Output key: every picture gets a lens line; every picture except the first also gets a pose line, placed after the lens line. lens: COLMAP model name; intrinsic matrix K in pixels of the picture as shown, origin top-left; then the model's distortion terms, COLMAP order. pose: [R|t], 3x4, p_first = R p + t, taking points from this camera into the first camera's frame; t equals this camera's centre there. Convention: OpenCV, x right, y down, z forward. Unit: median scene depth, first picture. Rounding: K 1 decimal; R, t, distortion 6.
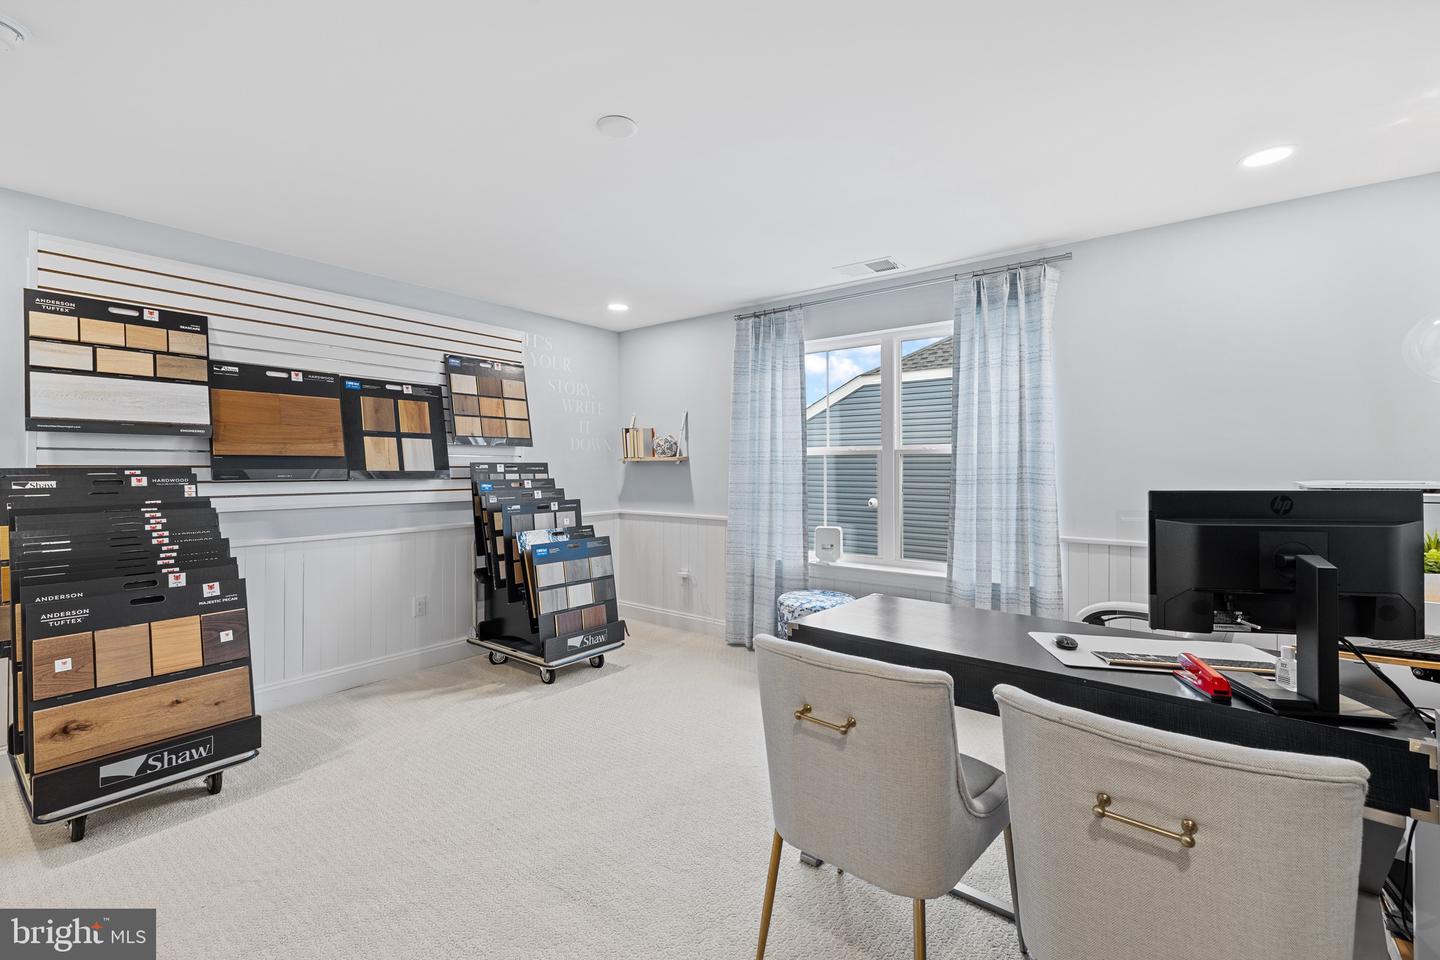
lens RADIAL K [[612.2, 0, 711.3], [0, 612.2, 471.6], [0, 0, 1]] dist [0.000242, 0.000131]
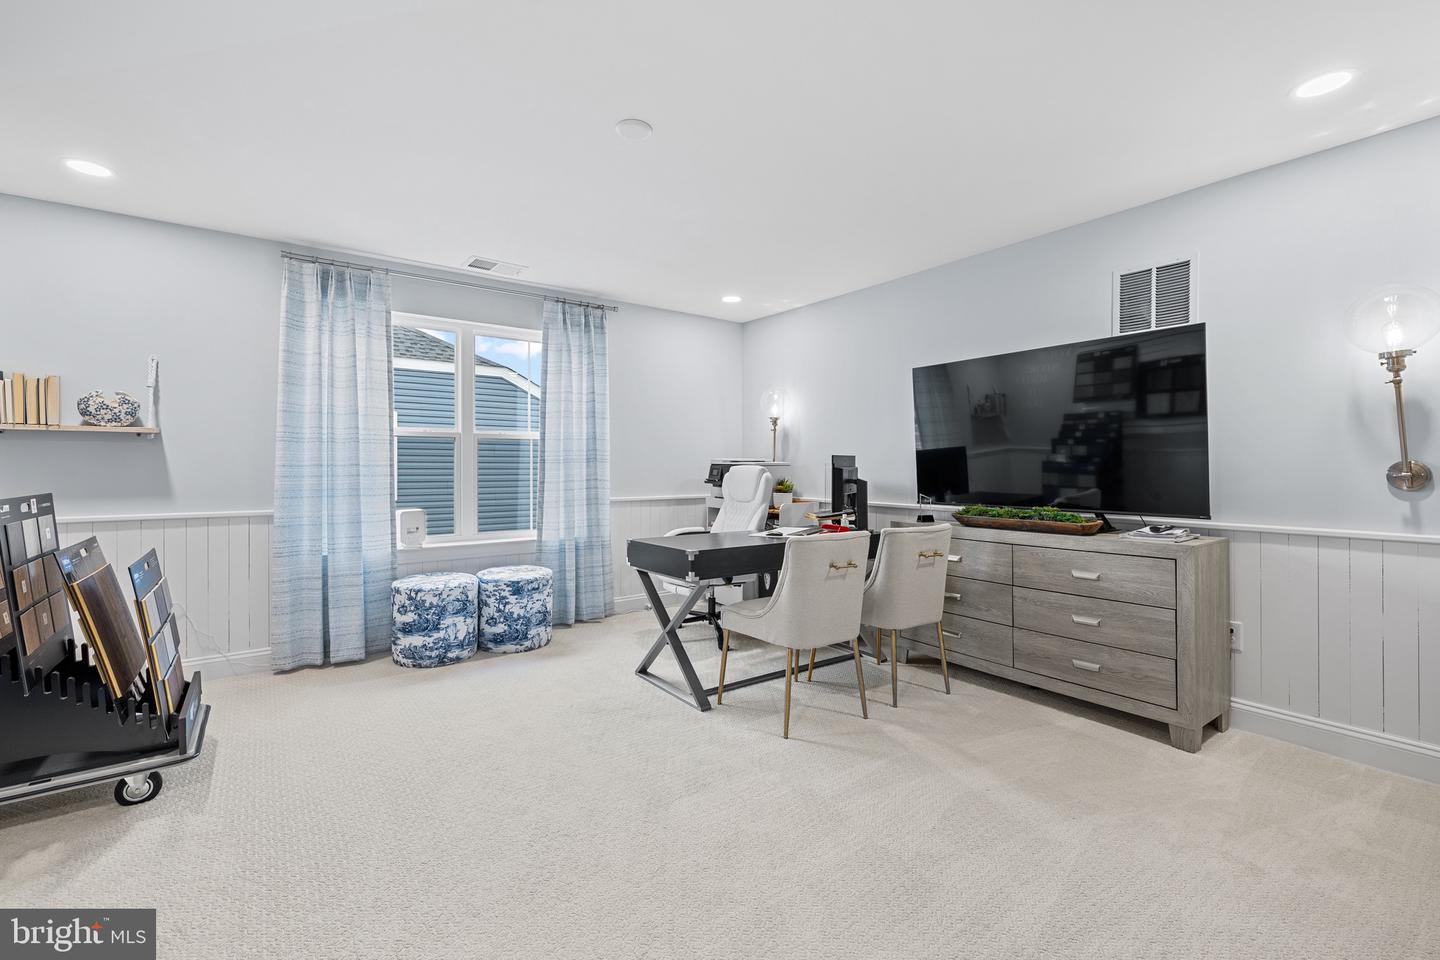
lens RADIAL K [[612.2, 0, 711.3], [0, 612.2, 471.6], [0, 0, 1]] dist [0.000242, 0.000131]
pose [[0.279052, -0.008921, 0.960235, -0.619788], [0.007398, 0.999947, 0.007140, 0.027655], [-0.960247, 0.005112, 0.279103, 0.286569]]
